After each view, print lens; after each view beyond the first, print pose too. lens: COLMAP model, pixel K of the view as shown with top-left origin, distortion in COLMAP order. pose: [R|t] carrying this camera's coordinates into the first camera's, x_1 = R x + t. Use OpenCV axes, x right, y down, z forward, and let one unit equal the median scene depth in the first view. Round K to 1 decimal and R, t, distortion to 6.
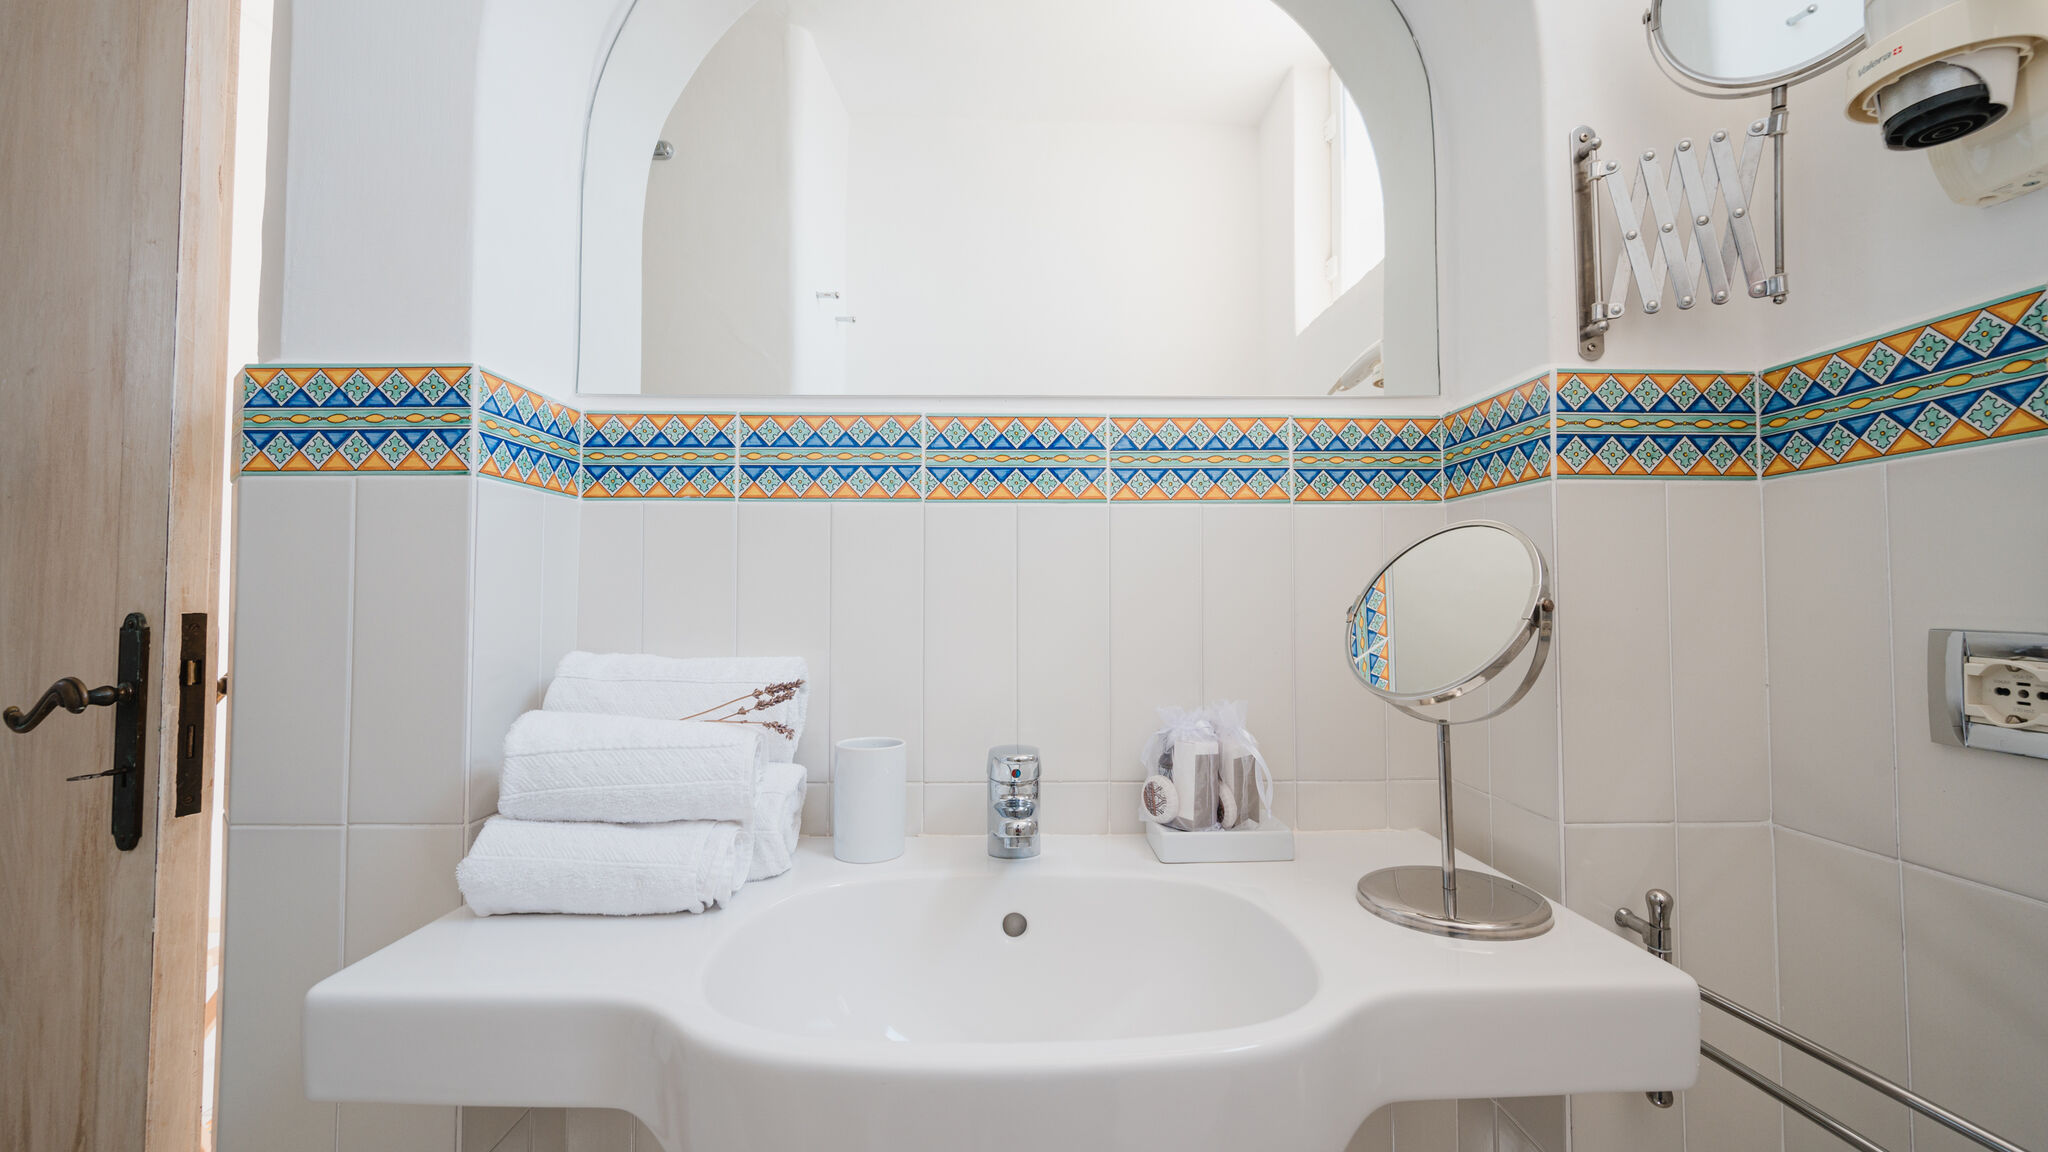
lens RADIAL K [[816.7, 0, 1021.0], [0, 816.7, 573.8], [0, 0, 1]] dist [0.000488, -0.000128]
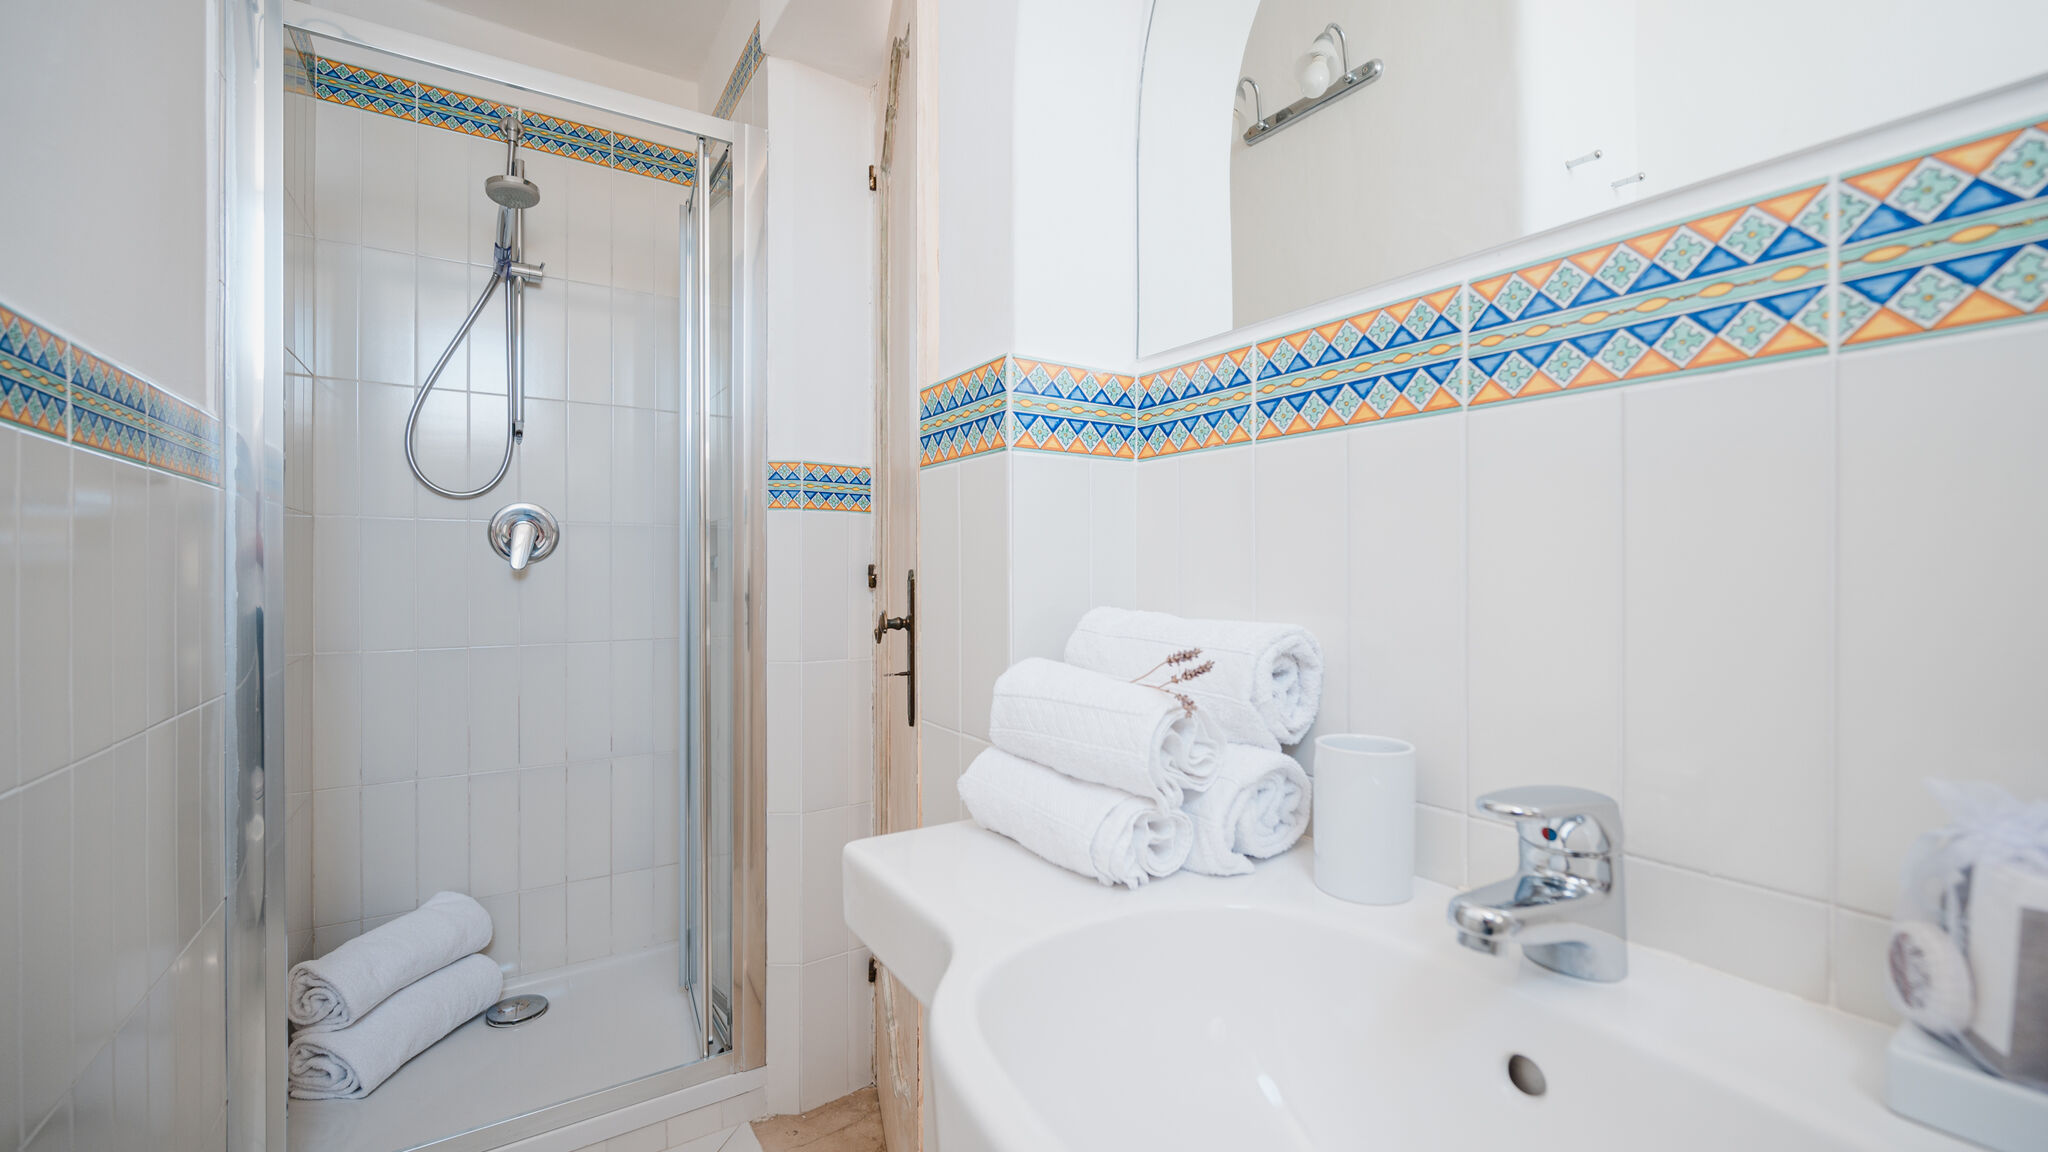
lens RADIAL K [[816.7, 0, 1024.4], [0, 816.7, 573.2], [0, 0, 1]] dist [0.000488, -0.000128]
pose [[0.554428, 0.004337, -0.832220, 0.249249], [0.029931, 0.999236, 0.025147, 0.020719], [0.831693, -0.038851, 0.553875, 0.304403]]
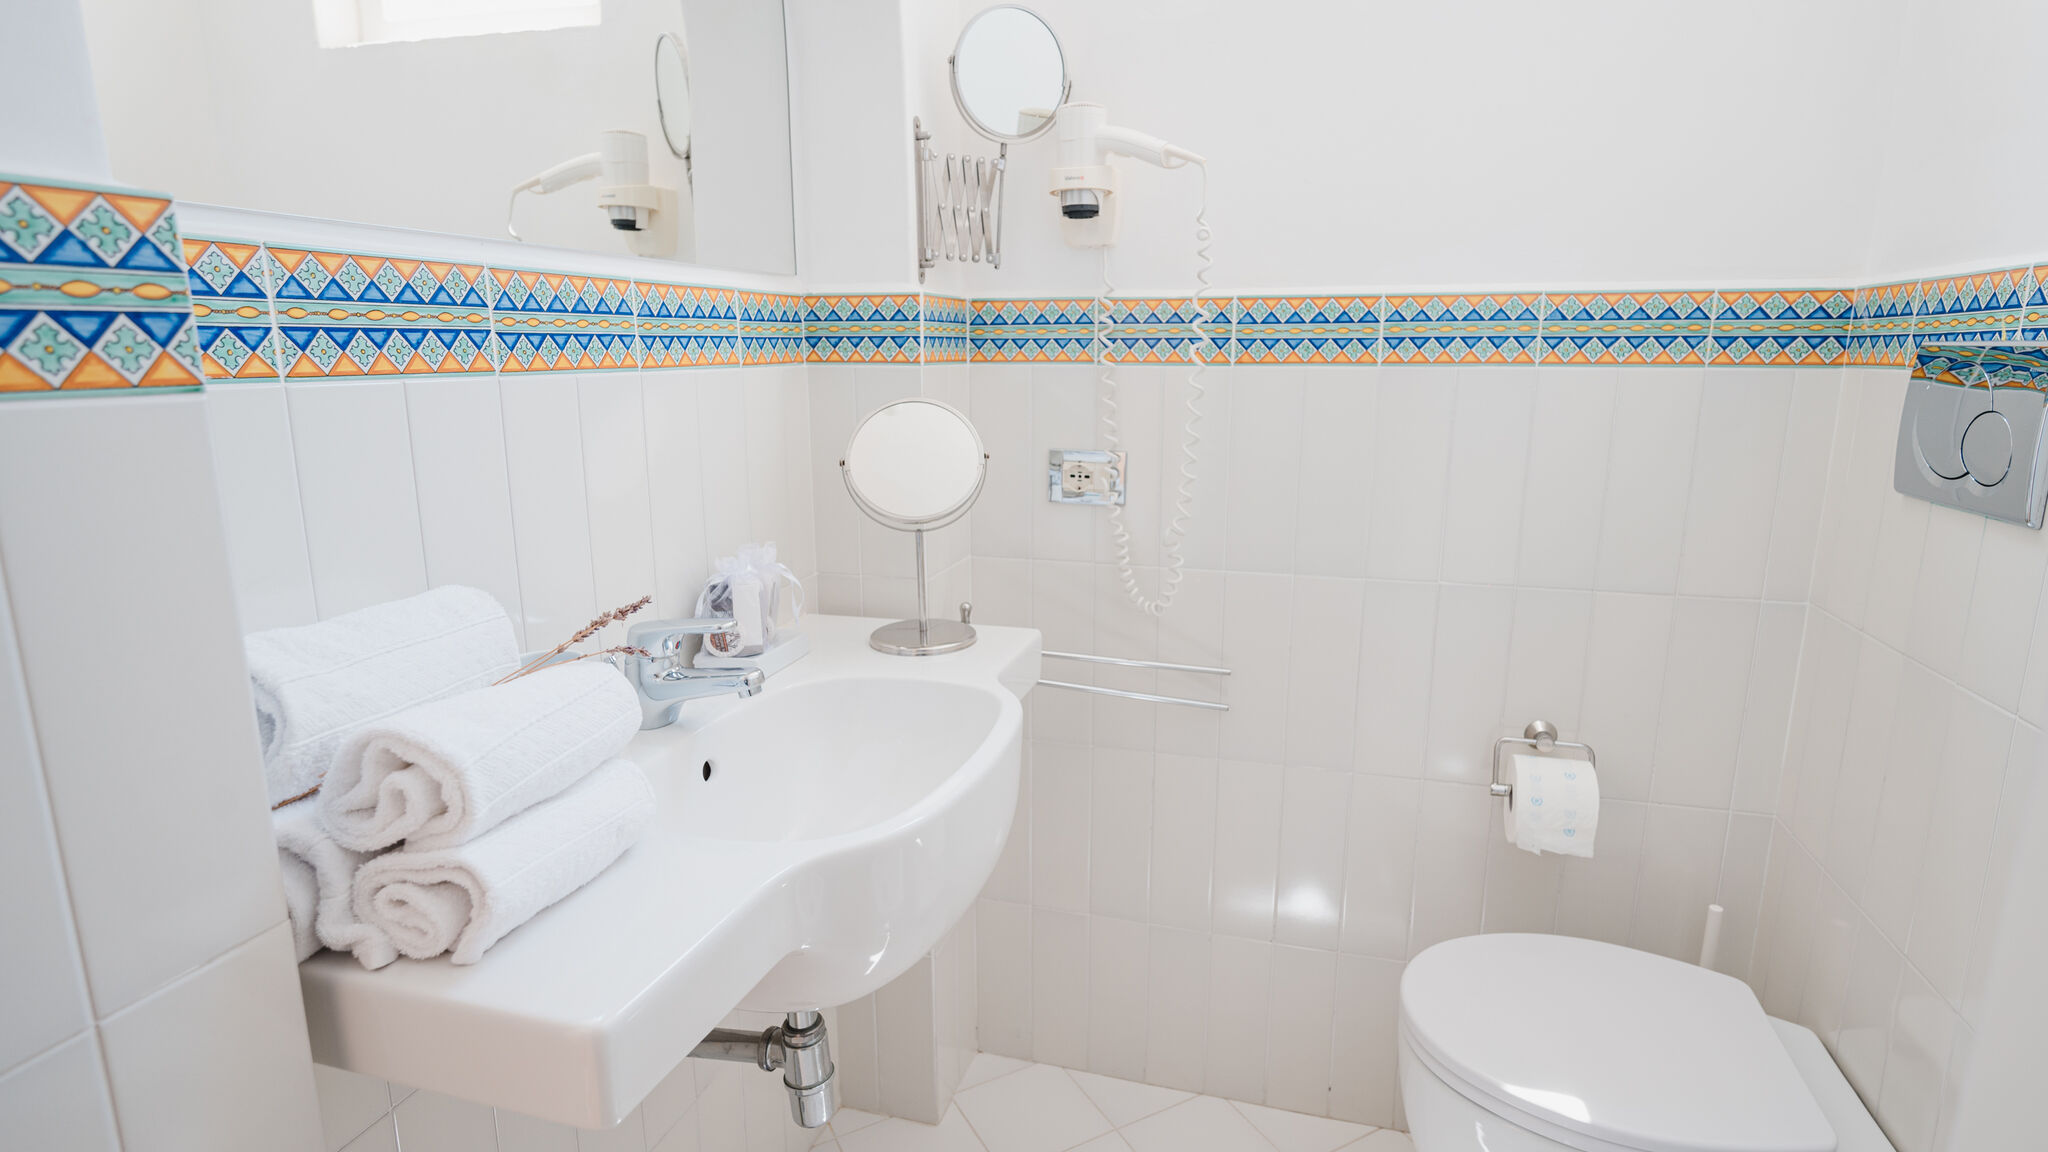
lens RADIAL K [[1075.4, 0, 1026.9], [0, 1075.4, 578.5], [0, 0, 1]] dist [-0.005898, -0.000203]
pose [[0.291883, -0.206772, 0.933836, -1.029557], [-0.033060, 0.973588, 0.225908, -0.151694], [-0.955882, -0.096811, 0.277338, 0.160765]]
